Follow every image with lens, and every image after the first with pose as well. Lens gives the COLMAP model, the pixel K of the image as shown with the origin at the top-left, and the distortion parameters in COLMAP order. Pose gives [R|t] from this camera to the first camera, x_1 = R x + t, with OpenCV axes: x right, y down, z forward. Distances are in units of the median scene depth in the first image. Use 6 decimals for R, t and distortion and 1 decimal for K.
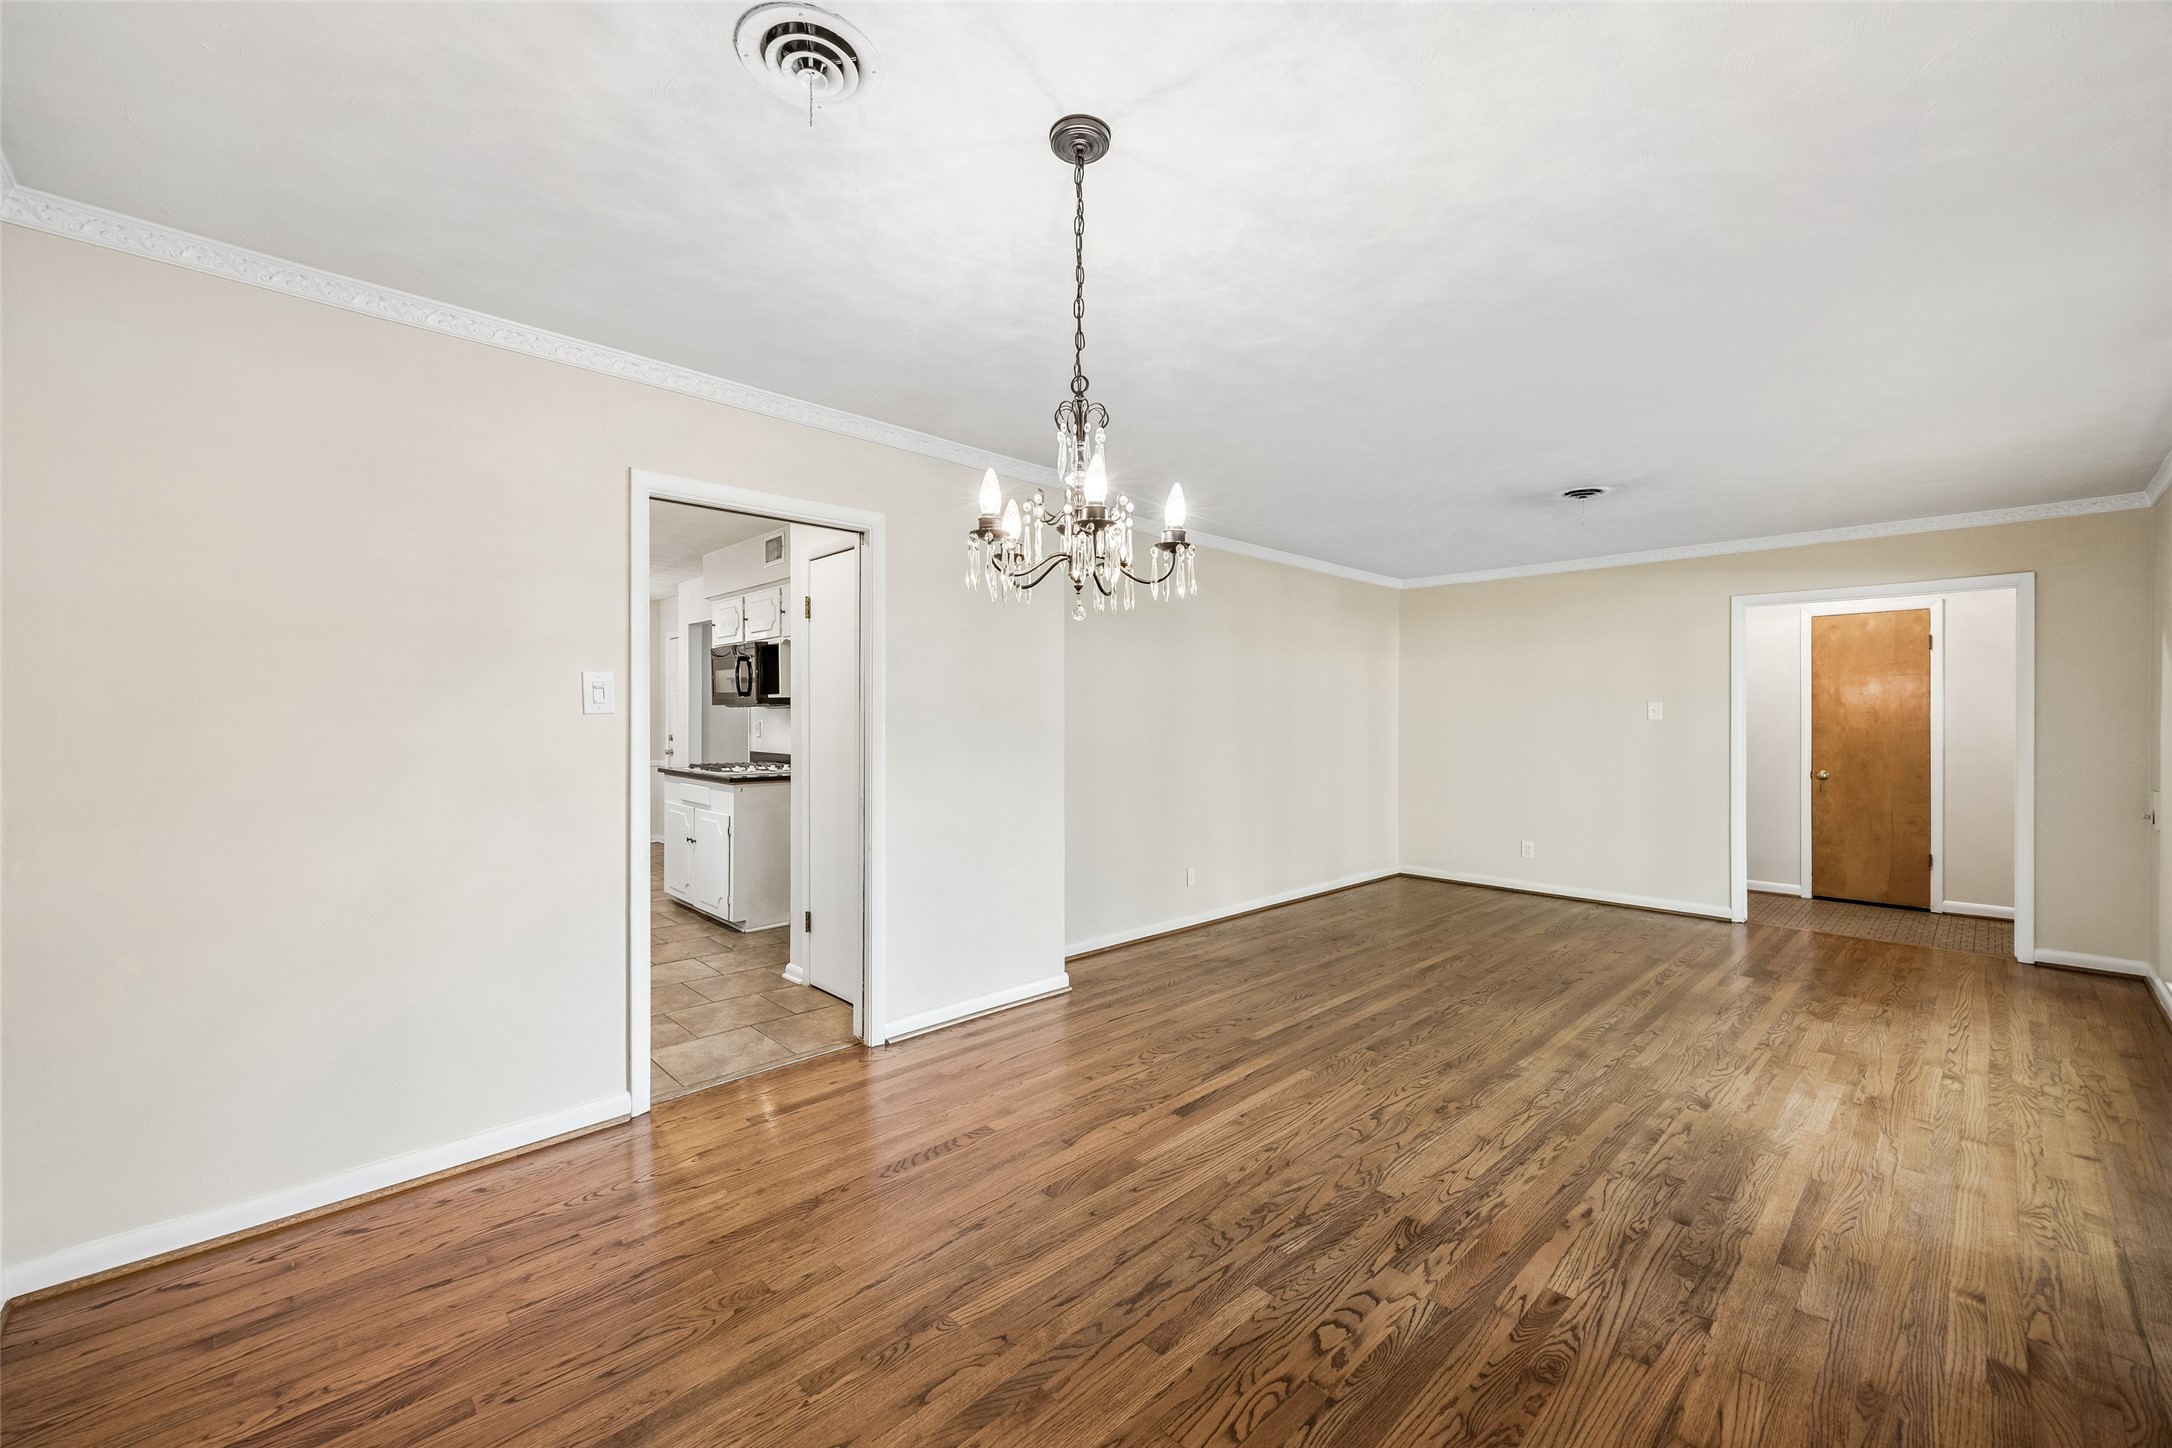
lens RADIAL K [[852.1, 0, 1077.4], [0, 852.1, 719.8], [0, 0, 1]] dist [-0.001373, 0.000594]
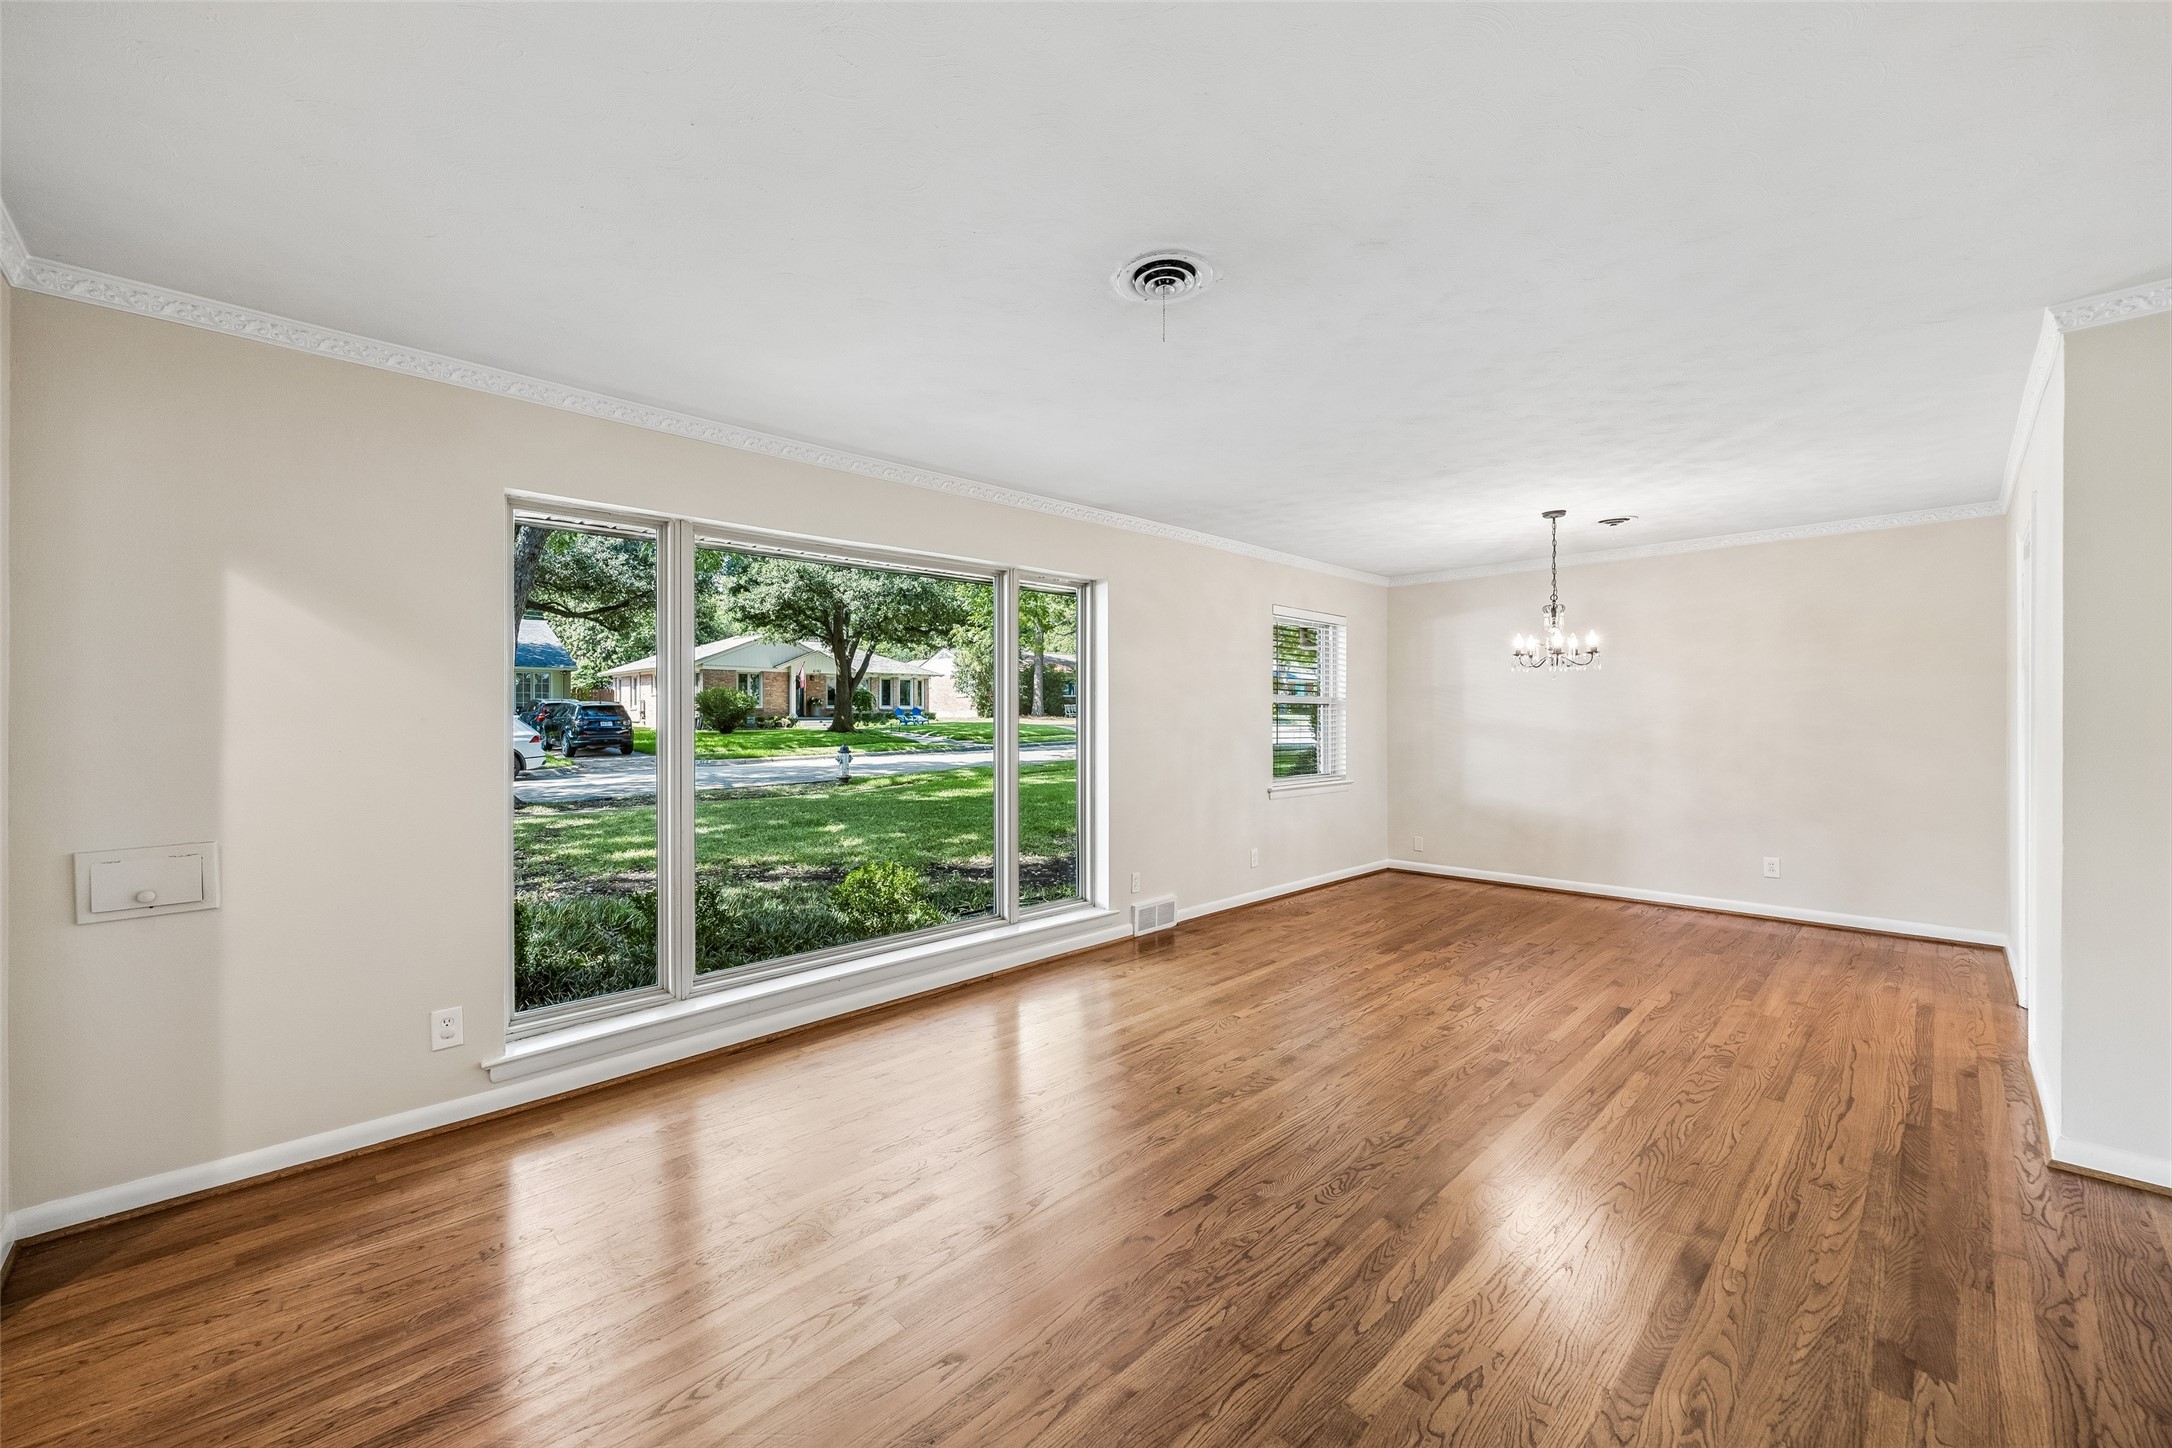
lens RADIAL K [[852.1, 0, 1077.4], [0, 852.1, 719.8], [0, 0, 1]] dist [-0.001373, 0.000594]
pose [[-0.999852, 0.004361, -0.016663, 0.742695], [0.004224, 0.999957, 0.008249, -0.004813], [0.016699, 0.008178, -0.999827, 1.724165]]
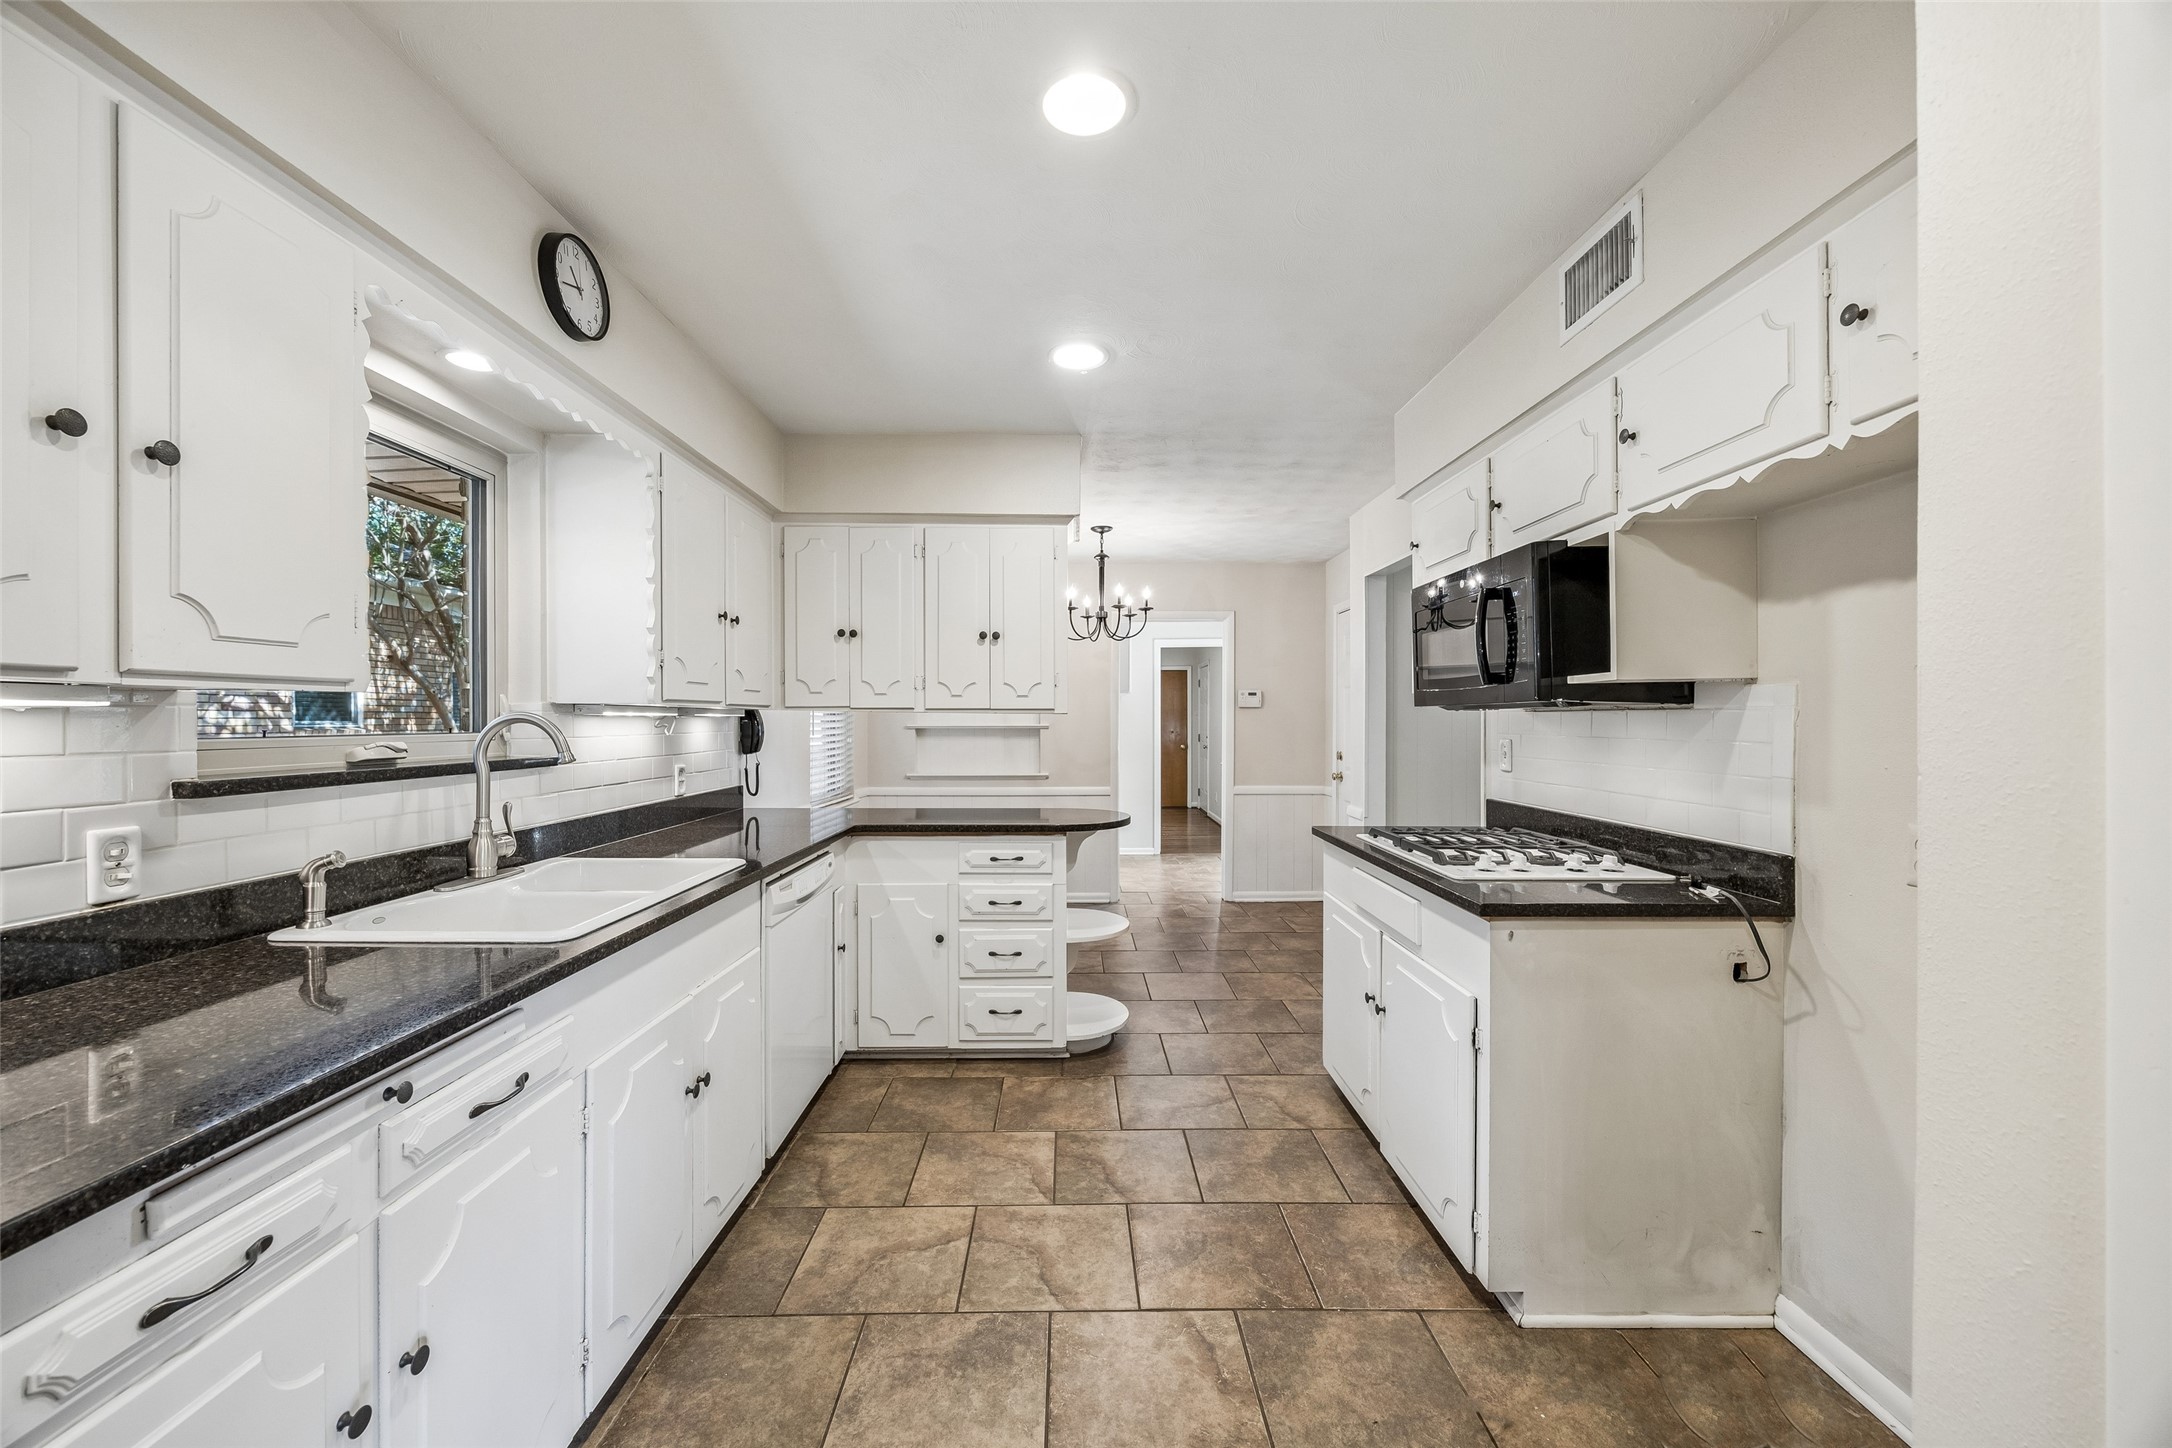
lens RADIAL K [[831.1, 0, 1075.4], [0, 831.1, 720.7], [0, 0, 1]] dist [-0.000509, 0.000149]
pose [[0.725574, -0.000229, -0.688144, -0.381608], [-0.003998, 0.999982, -0.004548, -0.009588], [0.688133, 0.006051, 0.725560, 0.821079]]
